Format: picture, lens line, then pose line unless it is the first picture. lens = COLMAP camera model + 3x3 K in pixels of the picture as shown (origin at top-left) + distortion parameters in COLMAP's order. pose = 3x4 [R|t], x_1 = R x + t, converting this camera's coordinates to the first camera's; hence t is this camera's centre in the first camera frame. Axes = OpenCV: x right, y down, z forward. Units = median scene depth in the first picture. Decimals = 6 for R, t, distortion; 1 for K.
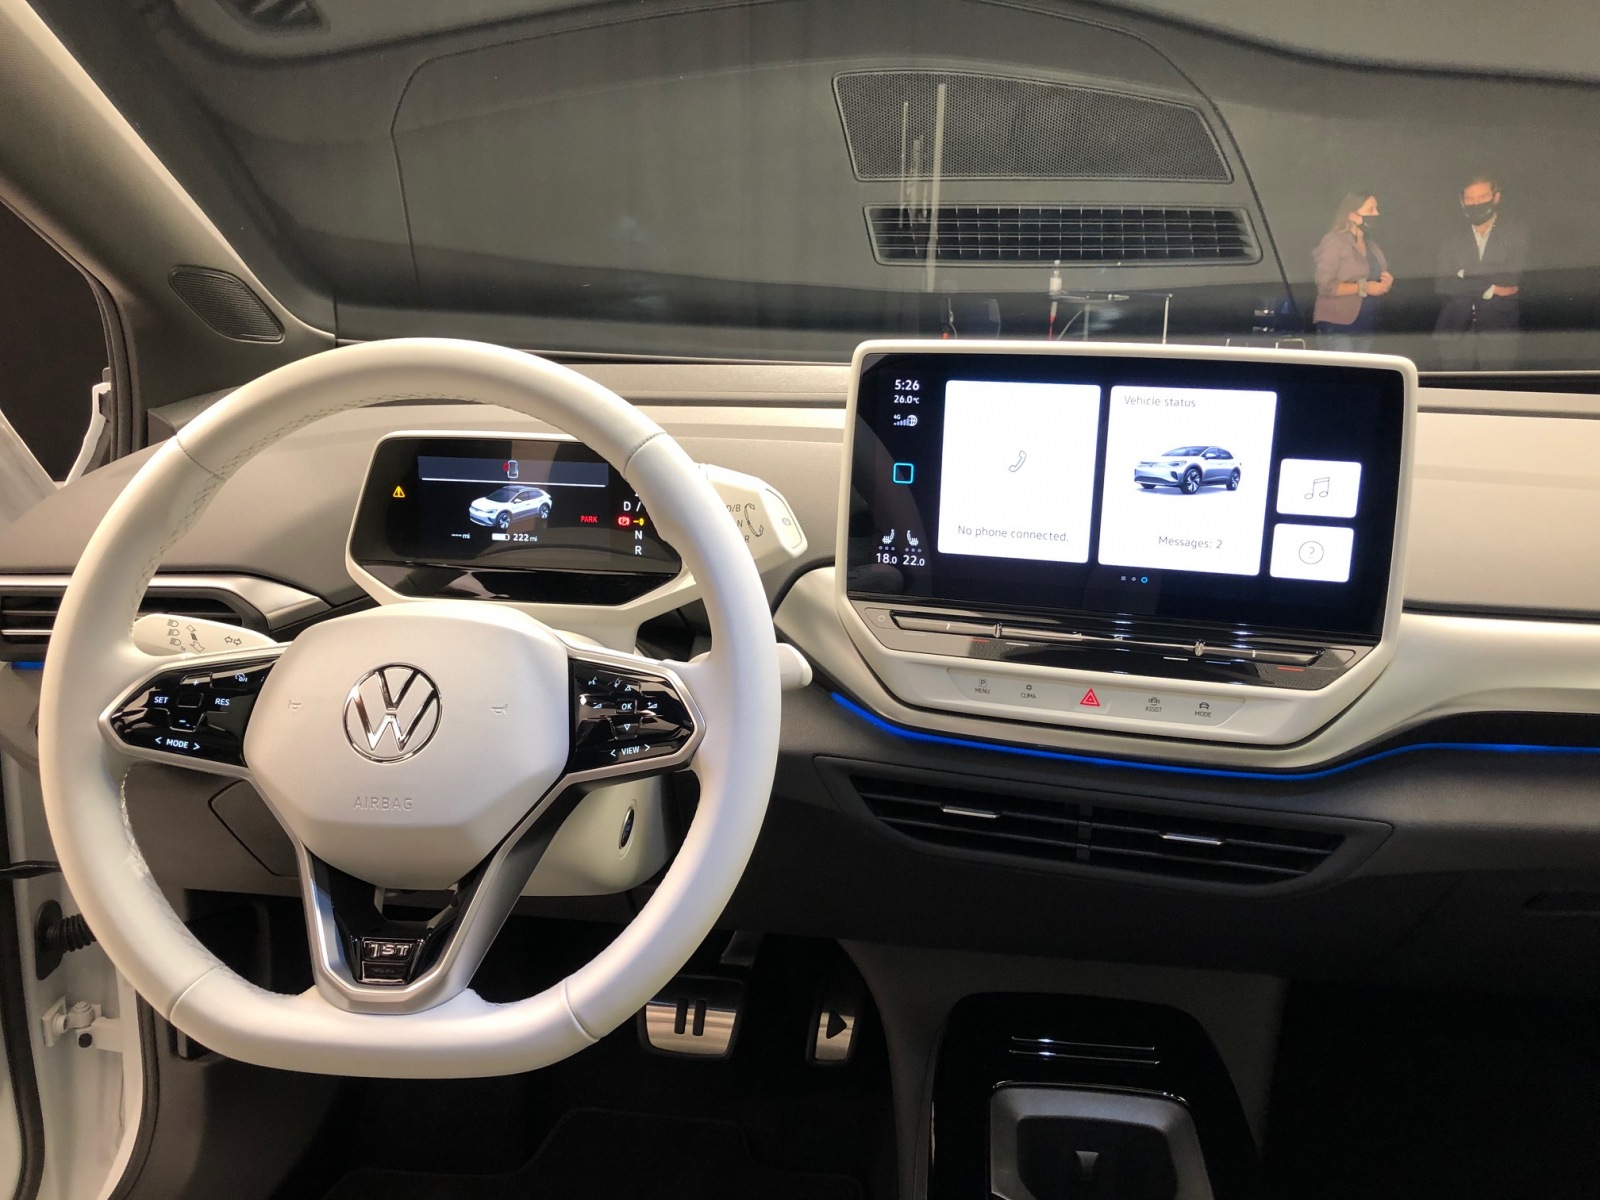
lens RADIAL K [[1305.1, 0, 795.0], [0, 1305.1, 620.6], [0, 0, 1]] dist [0.099059, -0.273452]
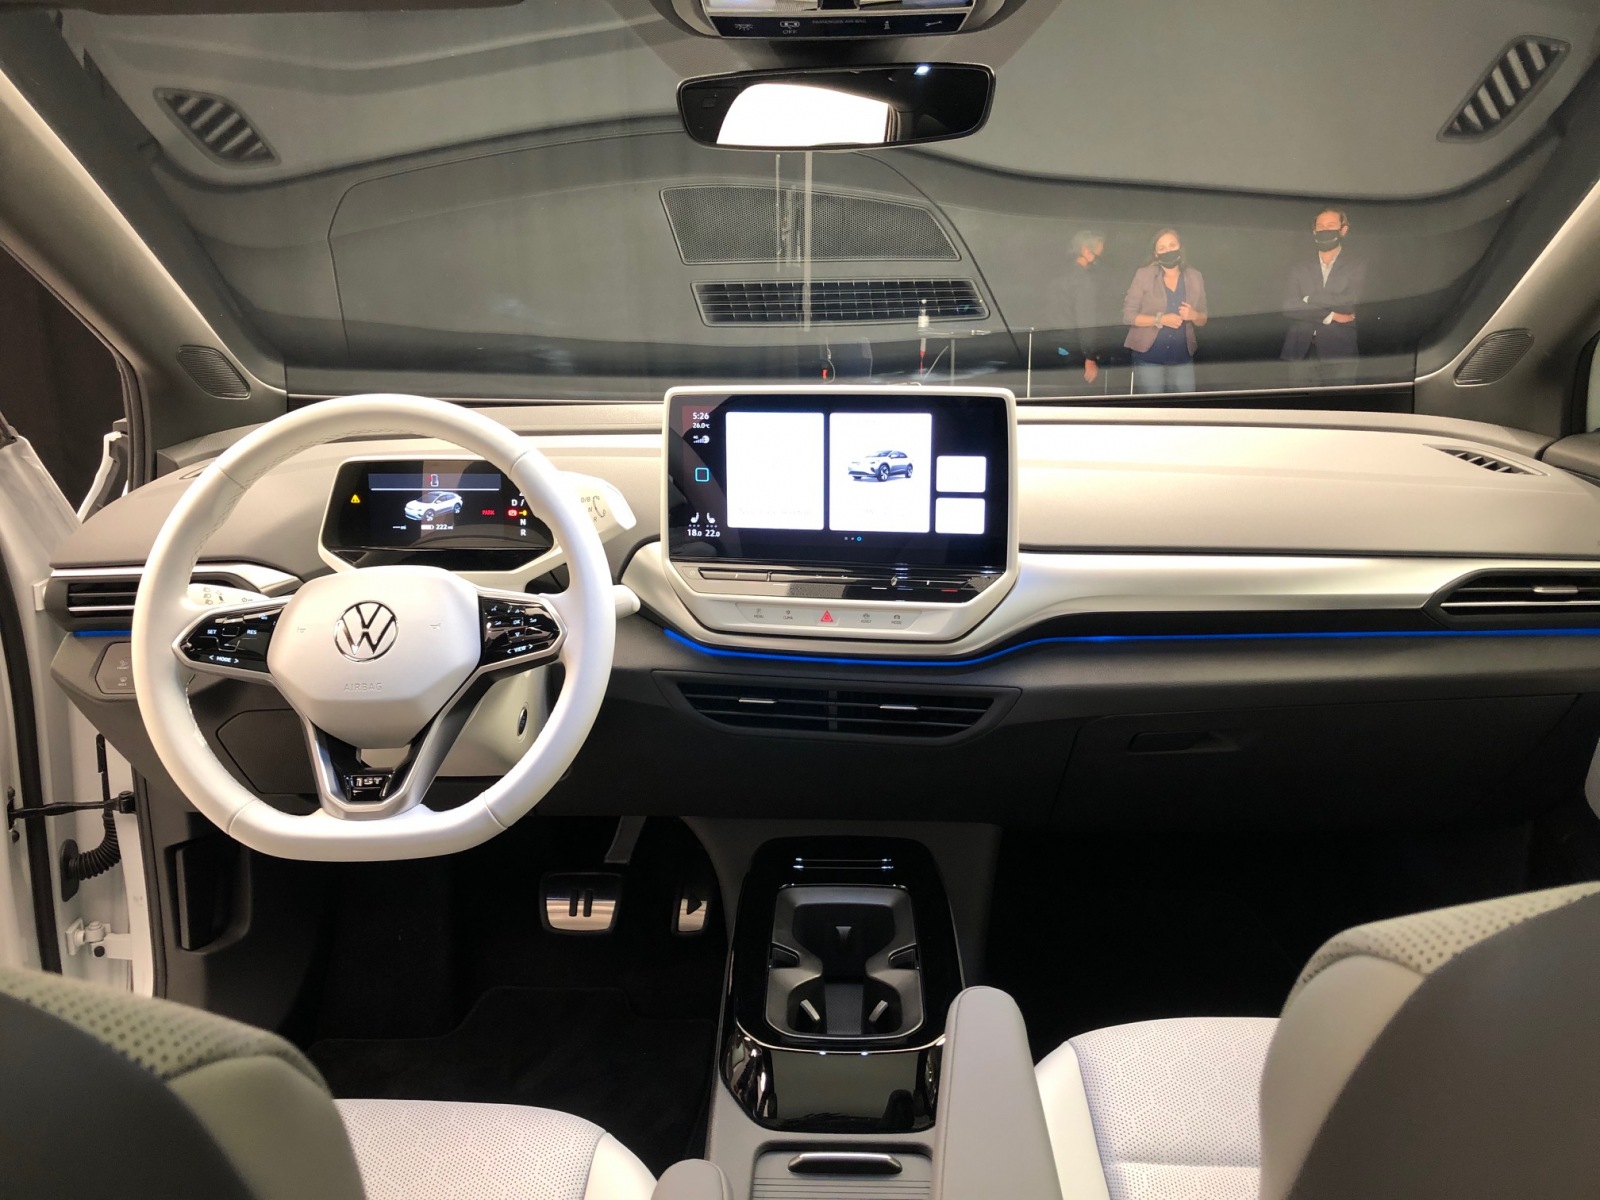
lens RADIAL K [[1296.3, 0, 800.0], [0, 1296.3, 600.0], [0, 0, 1]] dist [0.063348, -0.254497]
pose [[0.996119, -0.038333, 0.079236, 0.072297], [0.041499, 0.998389, -0.038704, 0.093193], [-0.077625, 0.041842, 0.996104, -0.482490]]
